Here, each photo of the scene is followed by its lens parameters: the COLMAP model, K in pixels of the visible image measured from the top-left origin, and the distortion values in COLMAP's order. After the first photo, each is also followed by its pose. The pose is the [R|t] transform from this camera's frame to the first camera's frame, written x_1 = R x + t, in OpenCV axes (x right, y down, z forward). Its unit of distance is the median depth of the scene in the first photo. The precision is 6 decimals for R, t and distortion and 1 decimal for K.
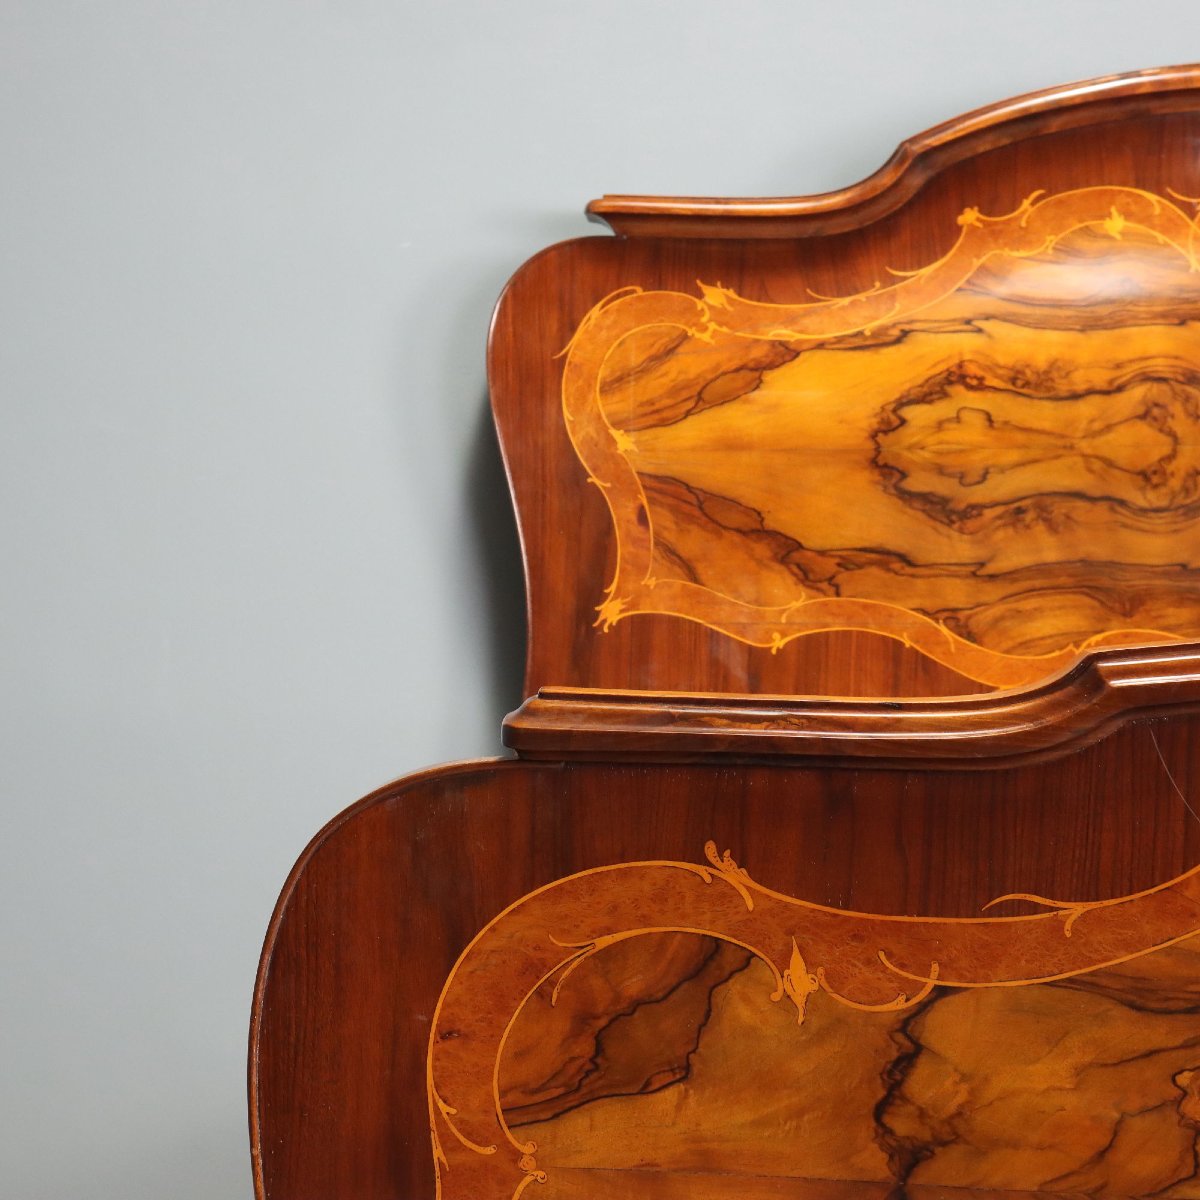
lens RADIAL K [[3204.4, 0, 600.2], [0, 3204.4, 605.8], [0, 0, 1]] dist [0.015228, 0.000000]
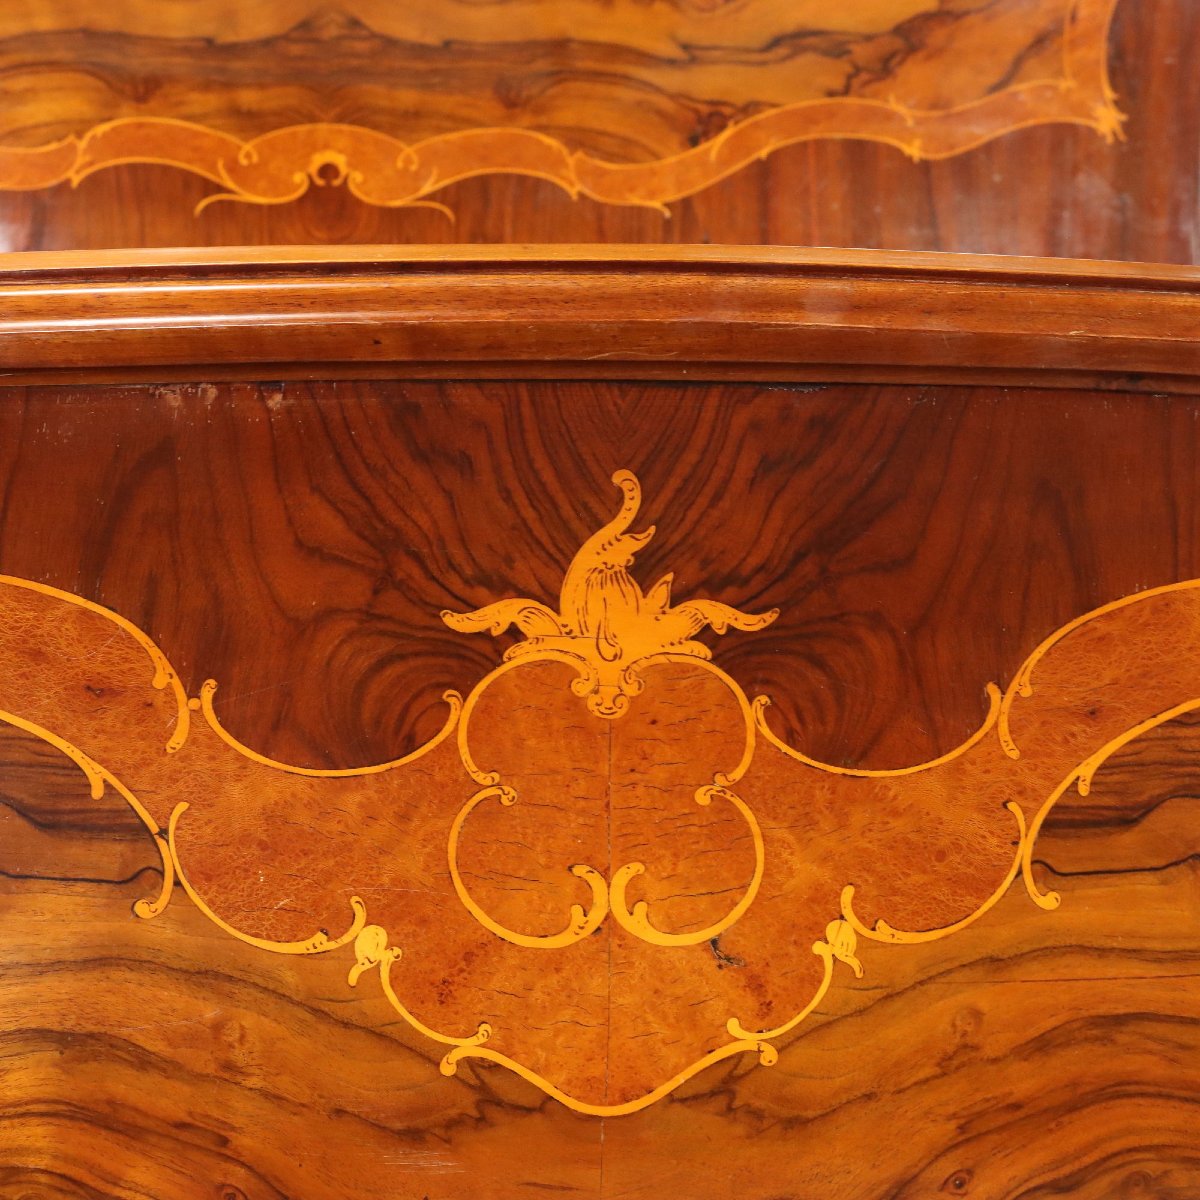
lens RADIAL K [[3204.4, 0, 599.6], [0, 3204.4, 602.7], [0, 0, 1]] dist [0.015228, 0.000000]
pose [[0.988448, -0.000786, 0.151558, 0.156138], [-0.027056, 0.983008, 0.181556, -0.022544], [-0.149125, -0.183560, 0.971631, 0.171758]]
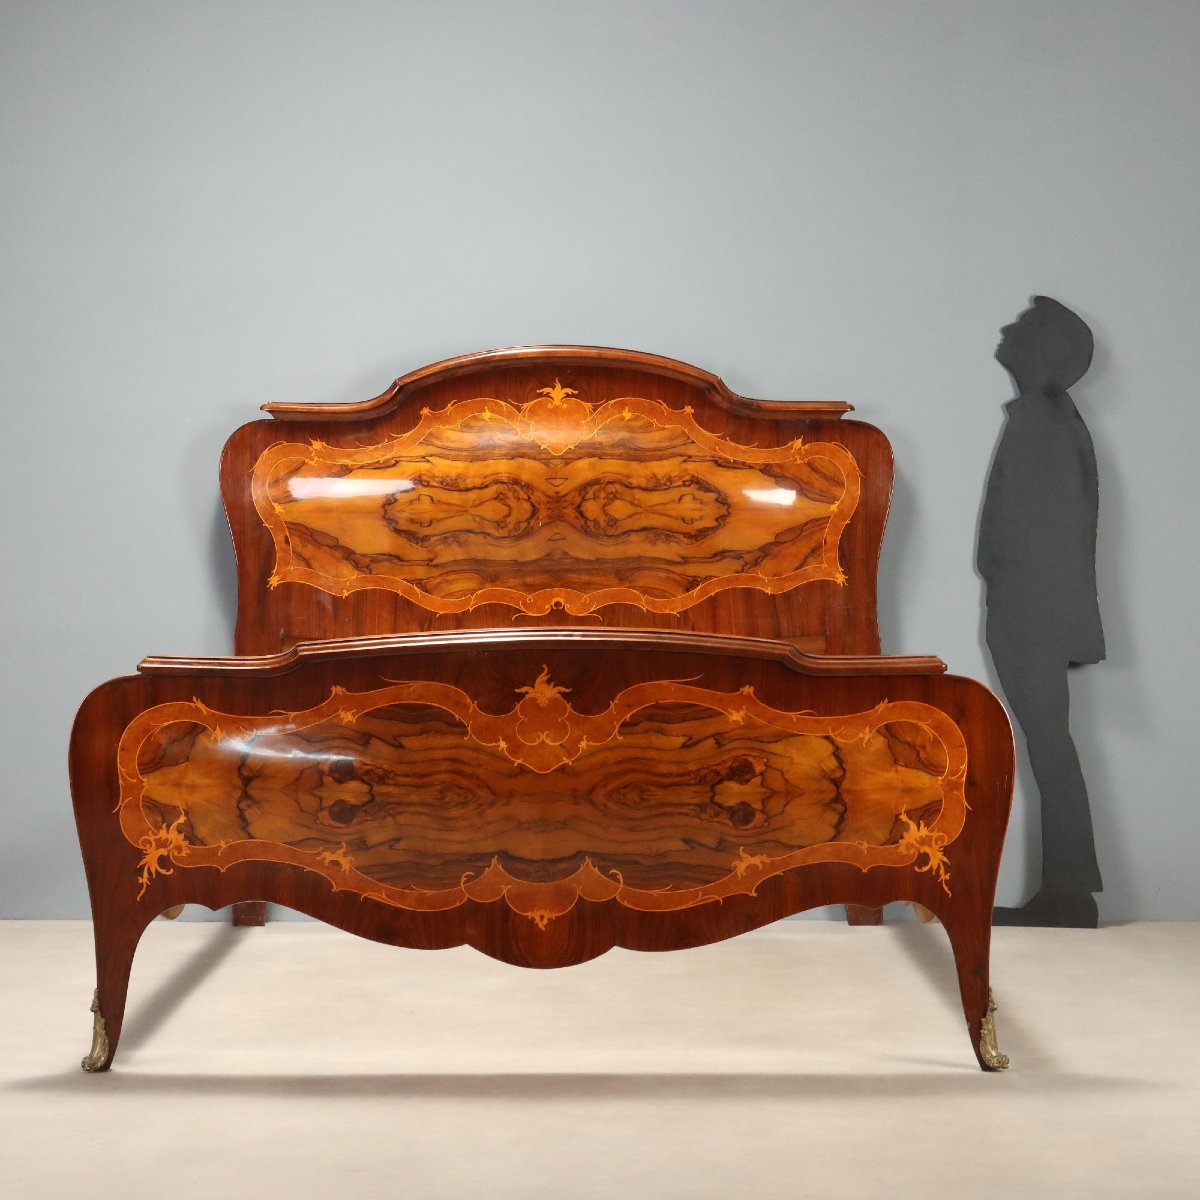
lens RADIAL K [[2633.2, 0, 599.5], [0, 2633.2, 600.0], [0, 0, 1]] dist [0.028024, 0.000000]
pose [[0.999728, -0.006762, 0.022342, 0.199298], [0.005404, 0.998165, 0.060314, -0.099697], [-0.022709, -0.060177, 0.997929, -0.929264]]
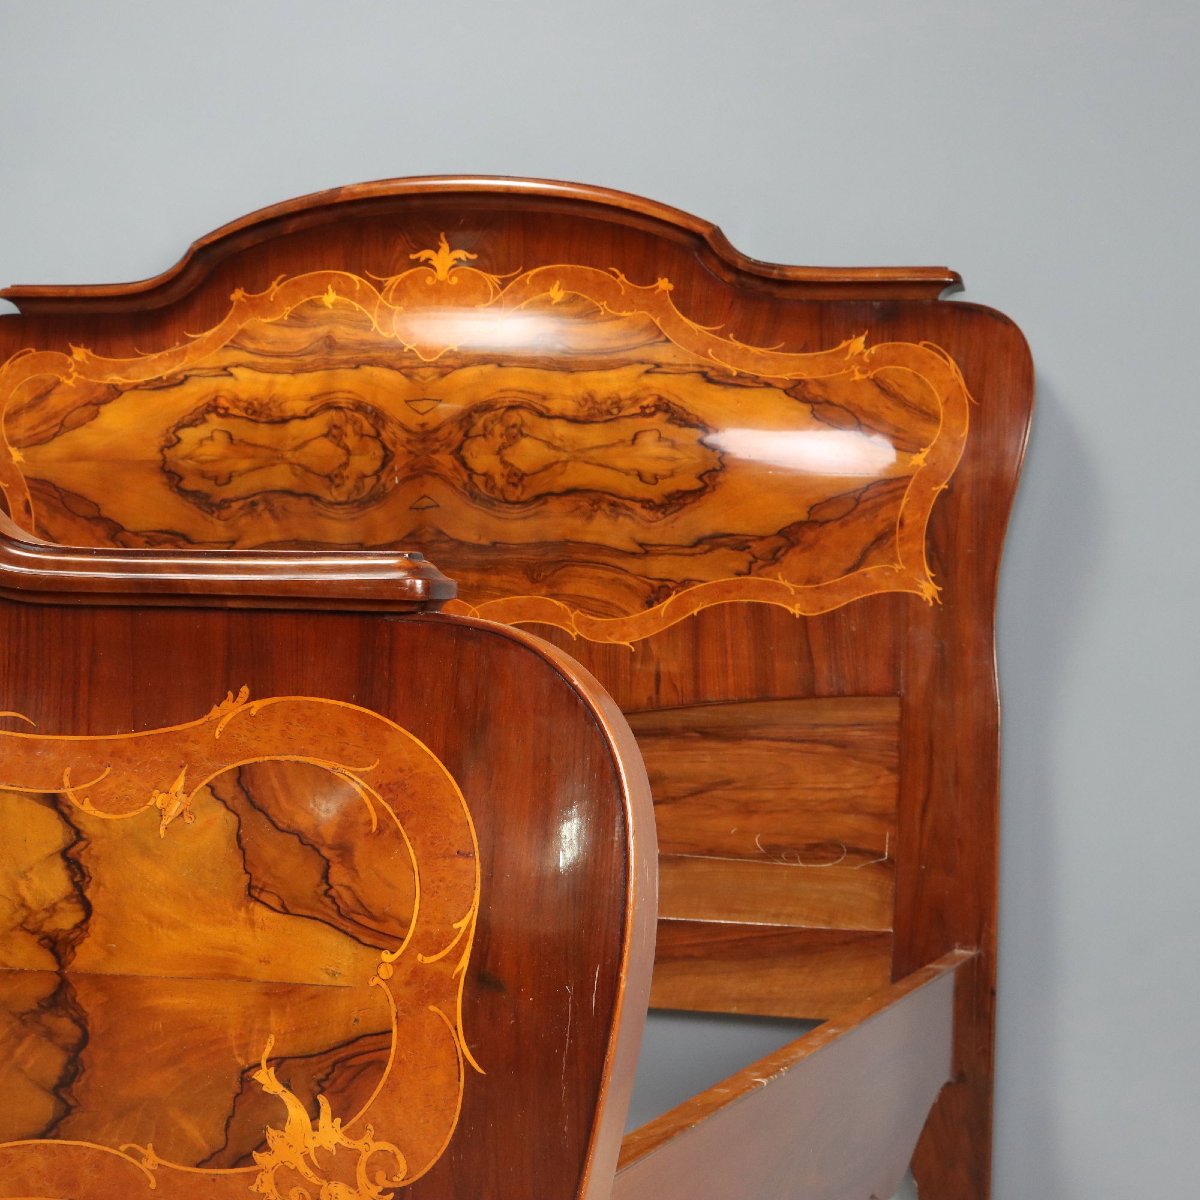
lens RADIAL K [[2187.9, 0, 602.6], [0, 2187.9, 598.7], [0, 0, 1]] dist [-0.008202, 0.000000]
pose [[0.960287, 0.017989, -0.278433, 0.539303], [-0.025971, 0.999350, -0.025005, 0.031187], [0.277802, 0.031243, 0.960130, 0.132532]]
